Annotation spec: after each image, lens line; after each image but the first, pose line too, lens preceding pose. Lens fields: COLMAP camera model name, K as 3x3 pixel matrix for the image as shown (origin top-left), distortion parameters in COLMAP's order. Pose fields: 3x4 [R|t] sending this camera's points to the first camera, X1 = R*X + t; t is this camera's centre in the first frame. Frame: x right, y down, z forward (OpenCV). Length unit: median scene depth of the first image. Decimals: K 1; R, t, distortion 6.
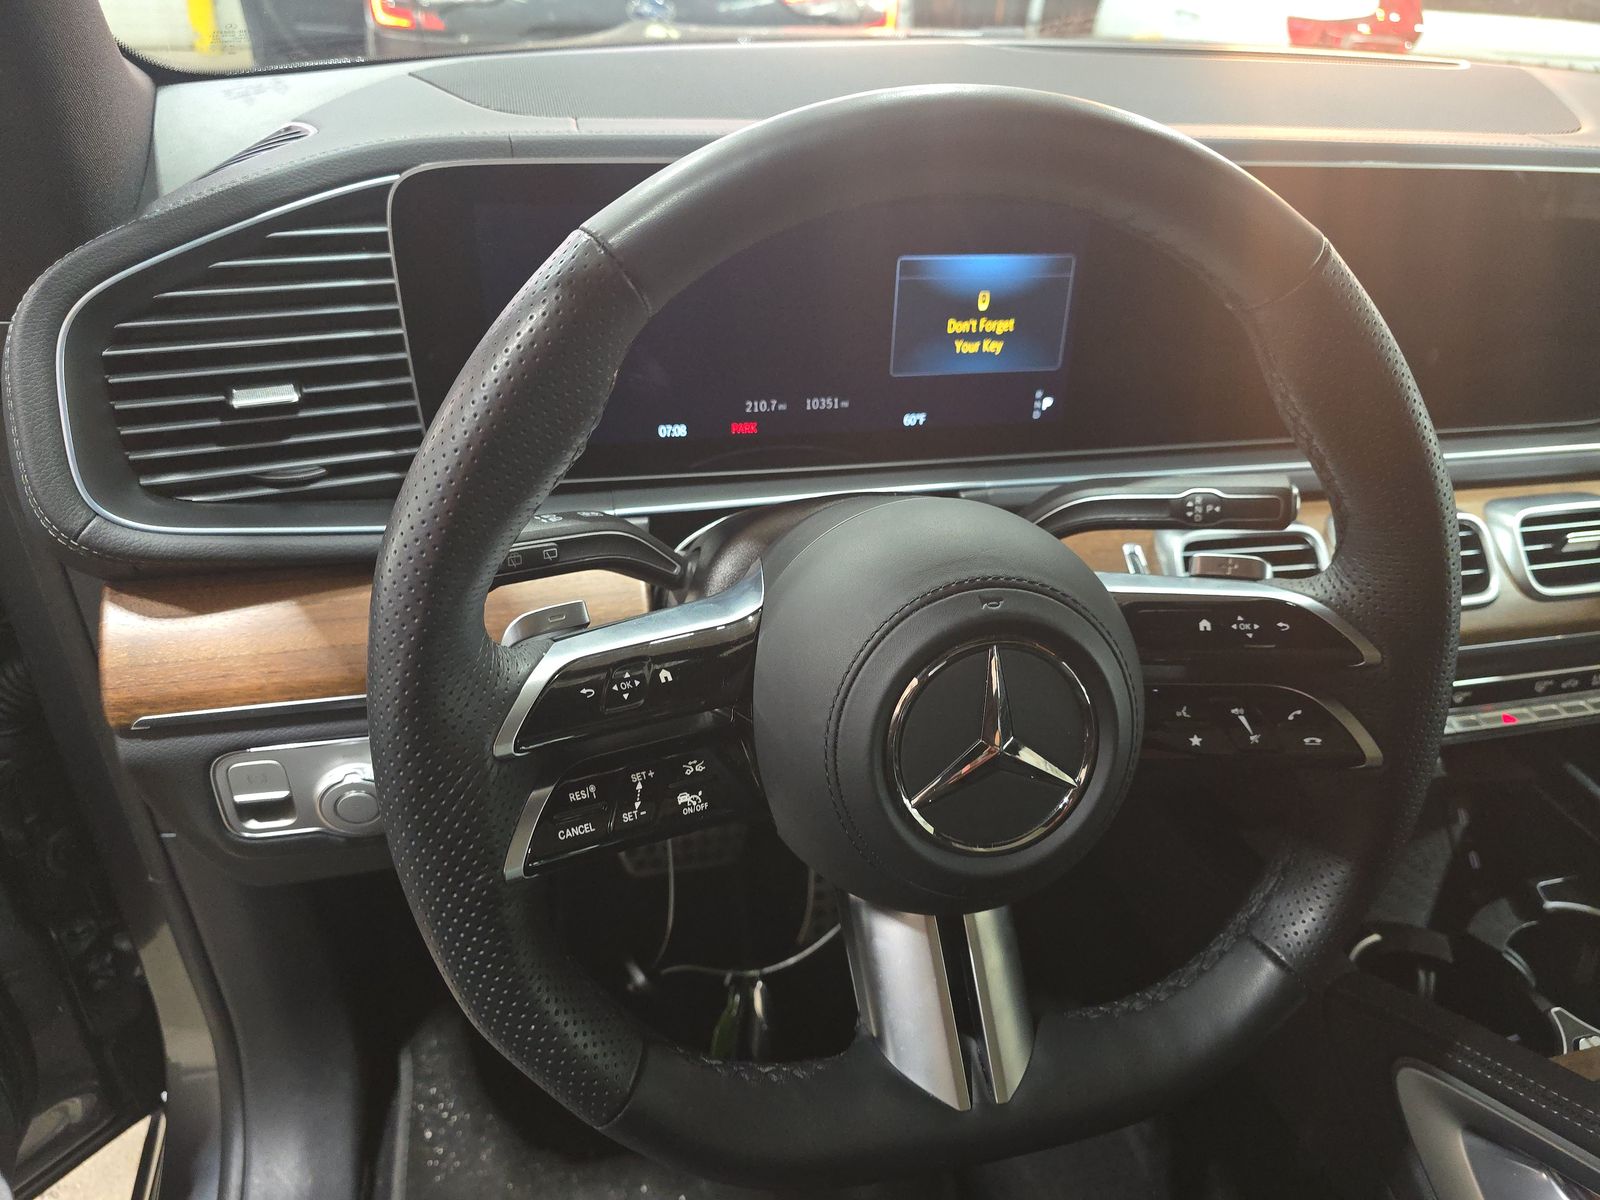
lens RADIAL K [[1050.0, 0, 829.7], [0, 1050.0, 604.5], [0, 0, 1]] dist [-0.000357, -0.005793]
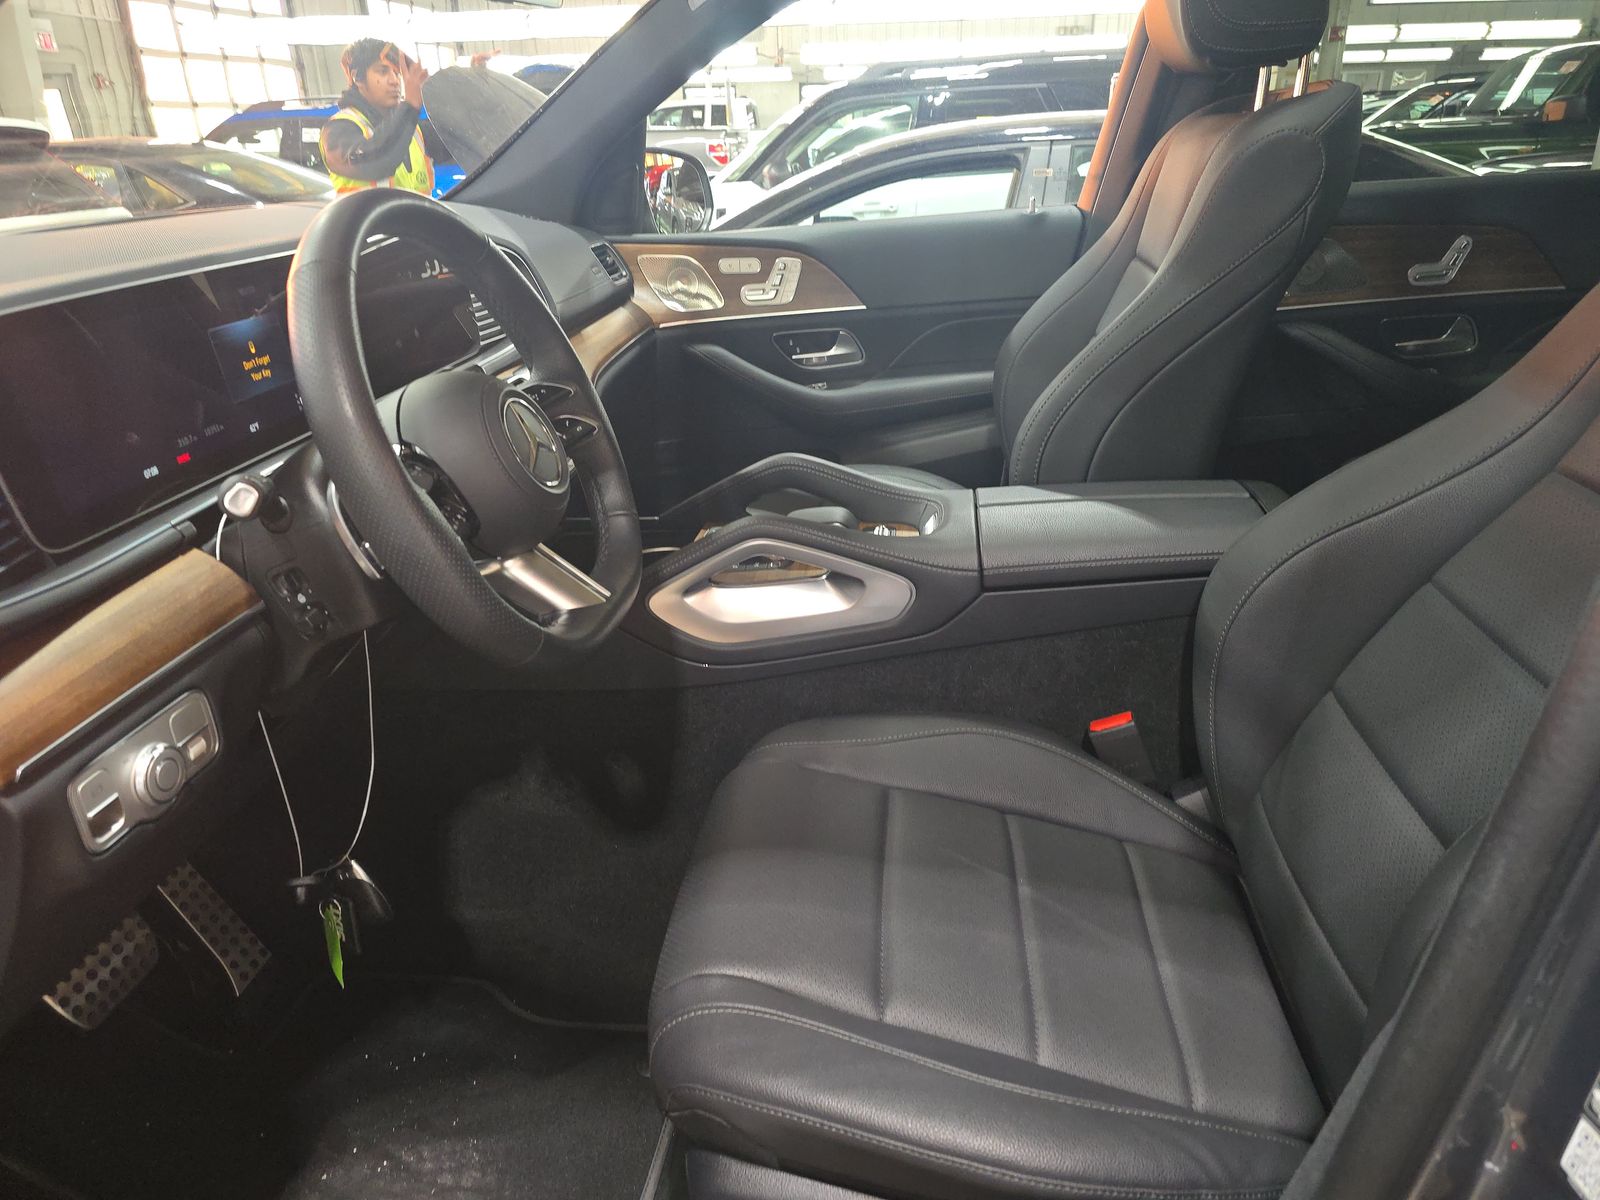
lens RADIAL K [[1050.0, 0, 829.7], [0, 1050.0, 604.5], [0, 0, 1]] dist [-0.000357, -0.005793]
pose [[0.317523, -0.435402, 0.842380, -1.165752], [0.539467, 0.813525, 0.217144, 0.175960], [-0.779843, 0.385488, 0.493198, -0.373852]]
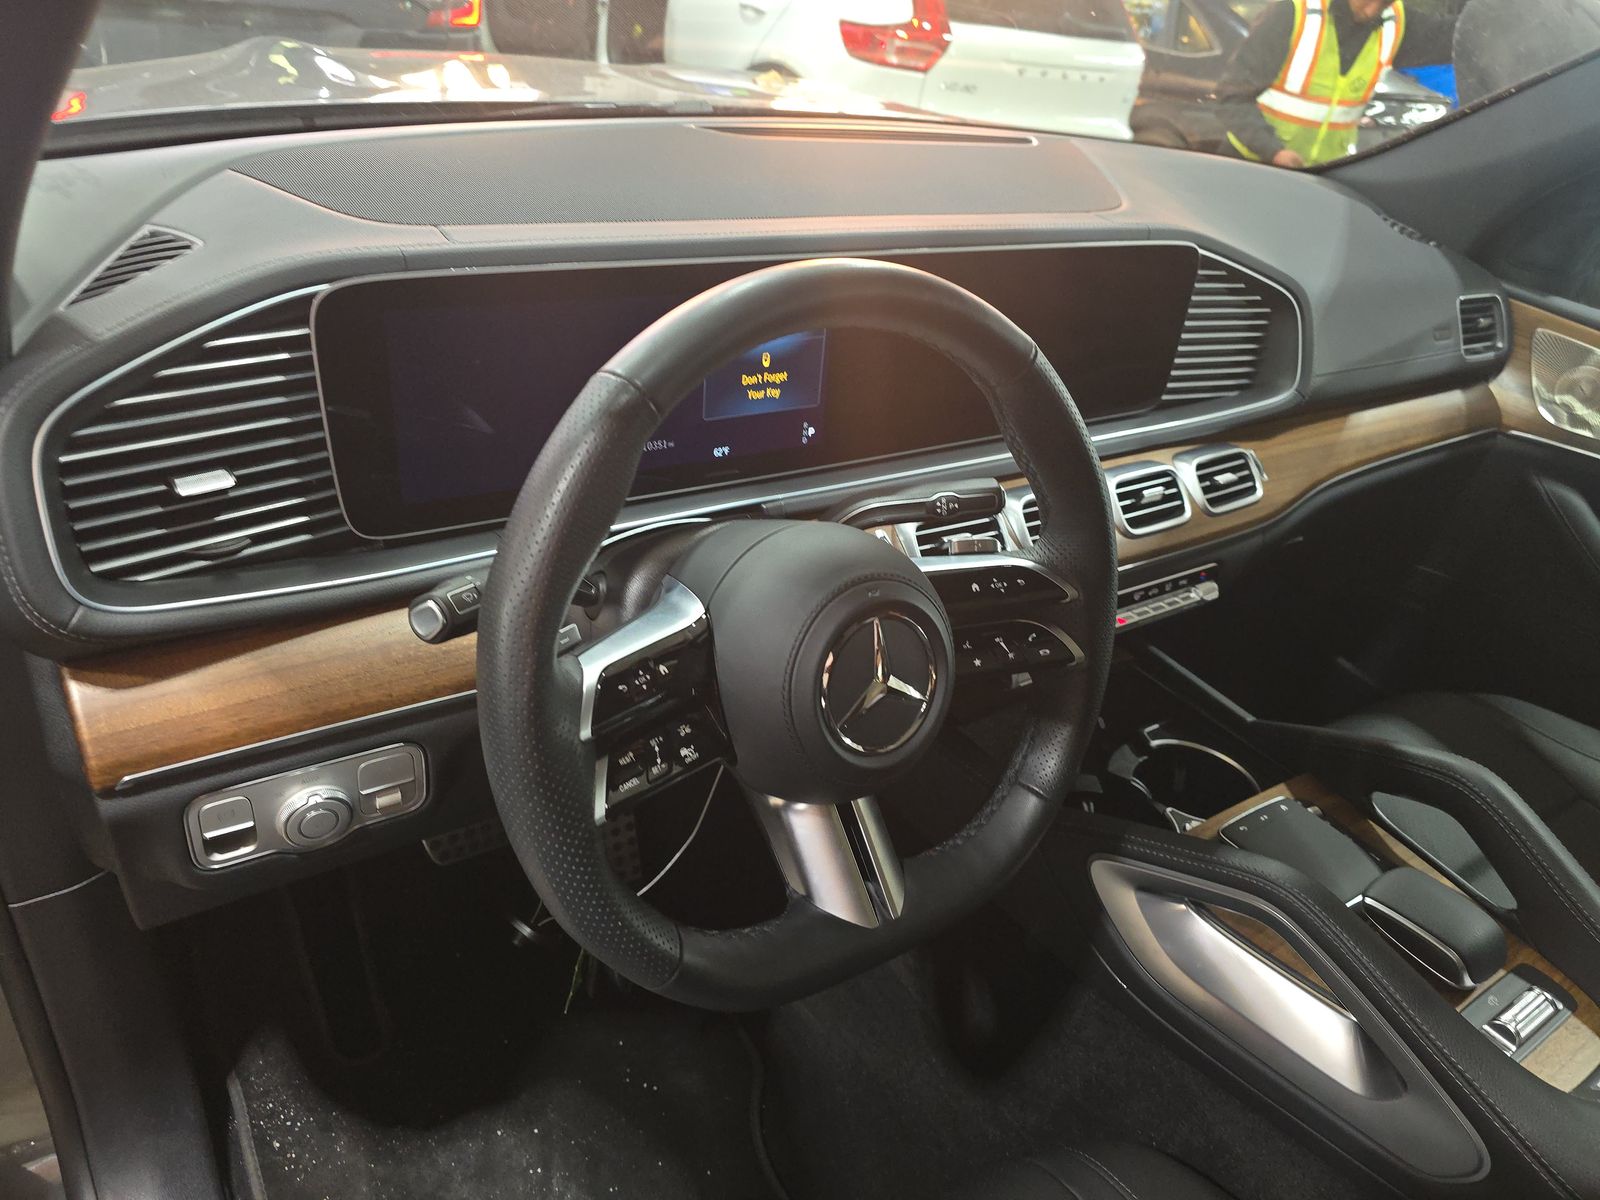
lens RADIAL K [[1018.1, 0, 800.0], [0, 1018.1, 600.0], [0, 0, 1]] dist [0.020030, -0.003282]
pose [[0.939638, -0.122551, 0.319472, -0.271282], [0.112986, 0.992418, 0.048377, -0.047188], [-0.322979, -0.009361, 0.946360, -0.244551]]
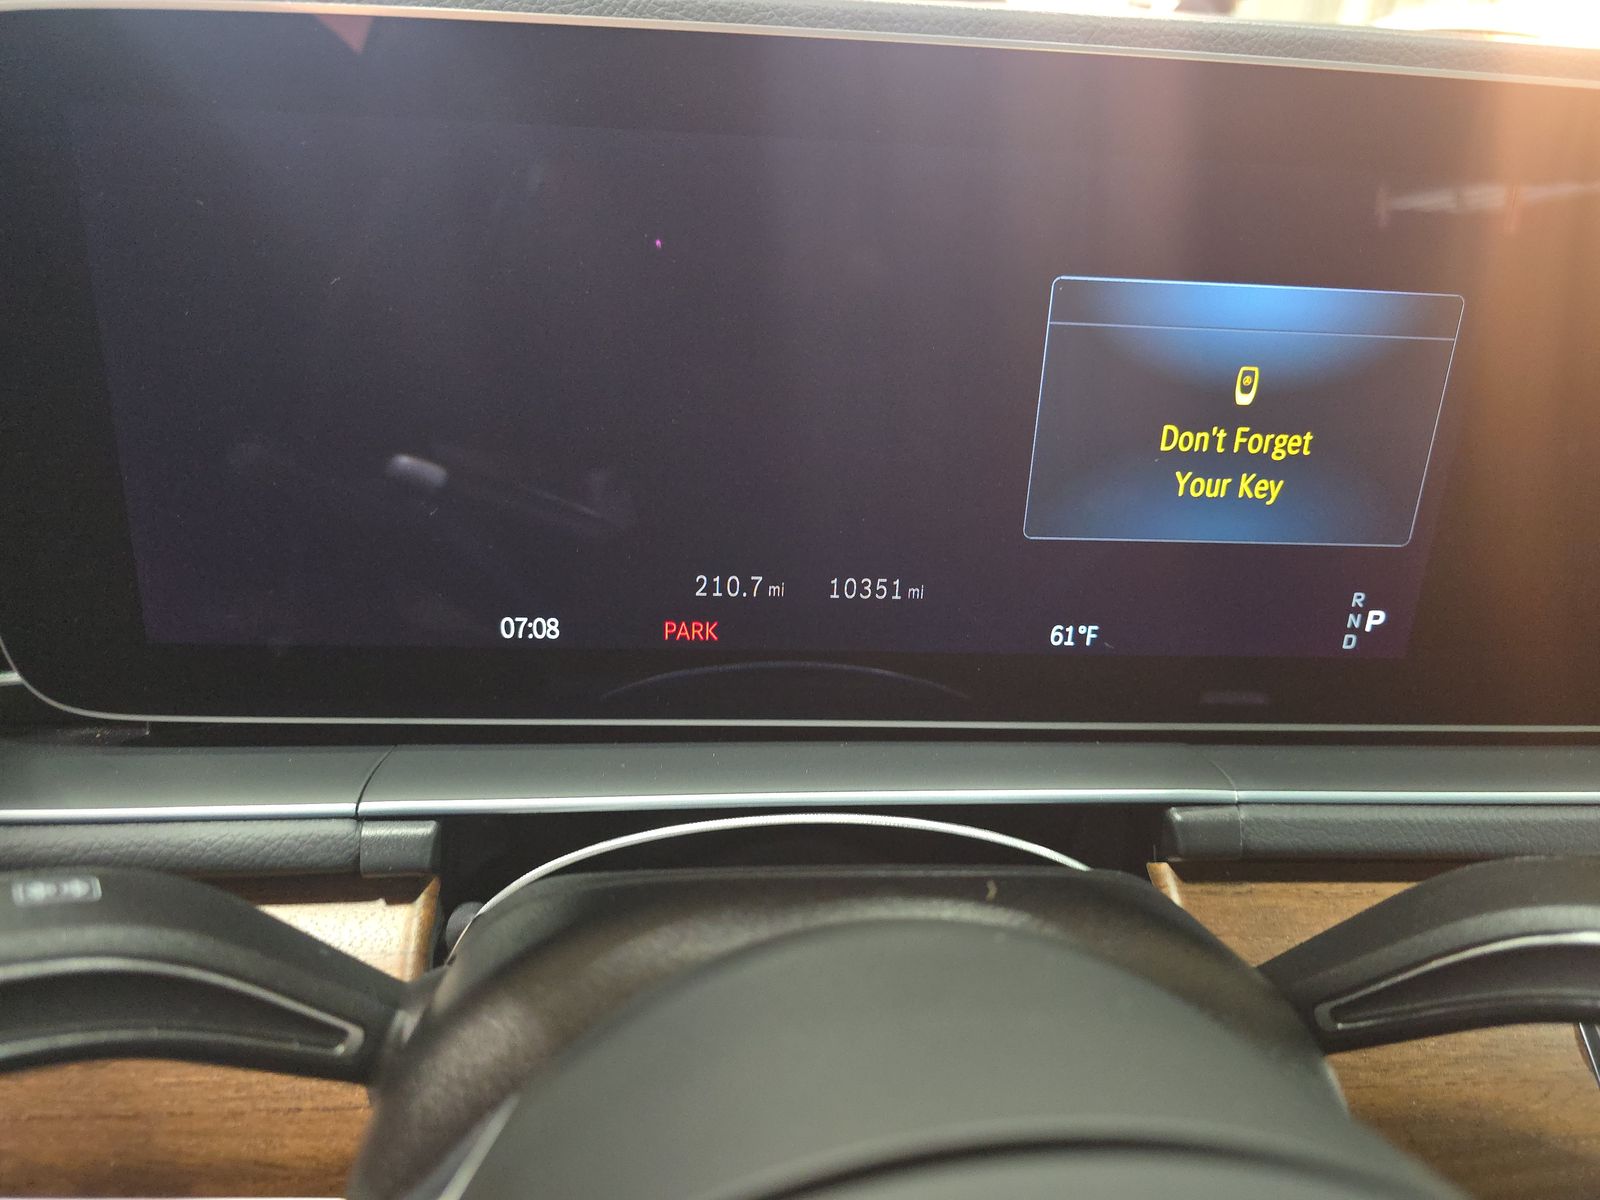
lens RADIAL K [[1071.9, 0, 800.0], [0, 1071.9, 600.0], [0, 0, 1]] dist [0.038887, -0.000063]
pose [[0.985664, 0.064030, -0.156099, 0.038183], [-0.090226, 0.981822, -0.166989, -0.109552], [0.142569, 0.178679, 0.973523, 0.560126]]
